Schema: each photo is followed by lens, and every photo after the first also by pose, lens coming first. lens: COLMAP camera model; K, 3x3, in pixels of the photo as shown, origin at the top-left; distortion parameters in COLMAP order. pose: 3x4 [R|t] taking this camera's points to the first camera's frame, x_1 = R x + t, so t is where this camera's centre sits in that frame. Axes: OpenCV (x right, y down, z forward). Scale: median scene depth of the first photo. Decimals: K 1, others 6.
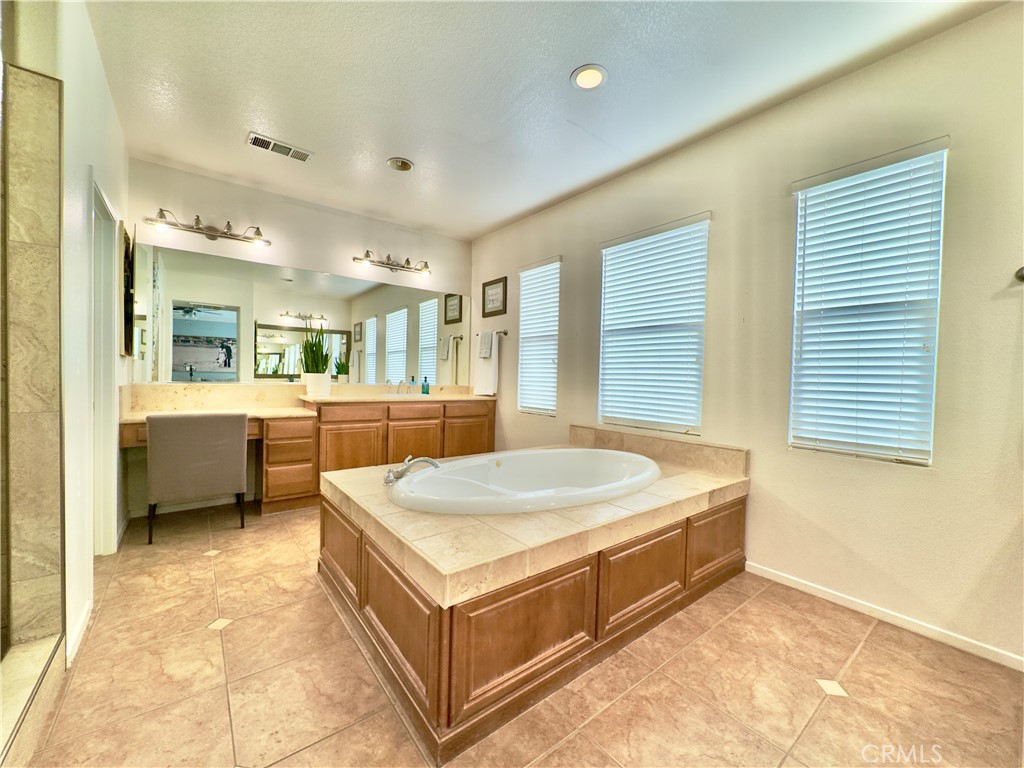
lens RADIAL K [[410.4, 0, 510.0], [0, 410.4, 386.0], [0, 0, 1]] dist [-0.003160, 0.000001]
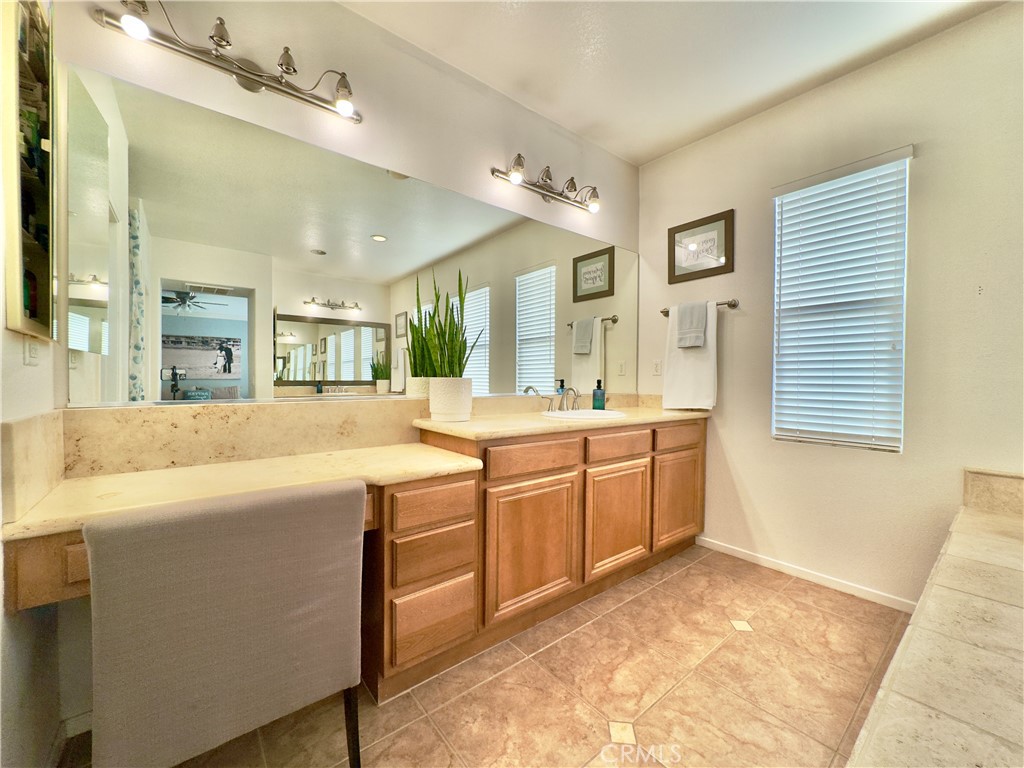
lens RADIAL K [[414.4, 0, 512.0], [0, 414.4, 384.0], [0, 0, 1]] dist [0.001444, -0.000005]
pose [[0.999770, -0.015932, 0.014327, -0.430122], [0.016093, 0.999808, -0.011202, -0.016231], [-0.014145, 0.011430, 0.999835, 0.515483]]
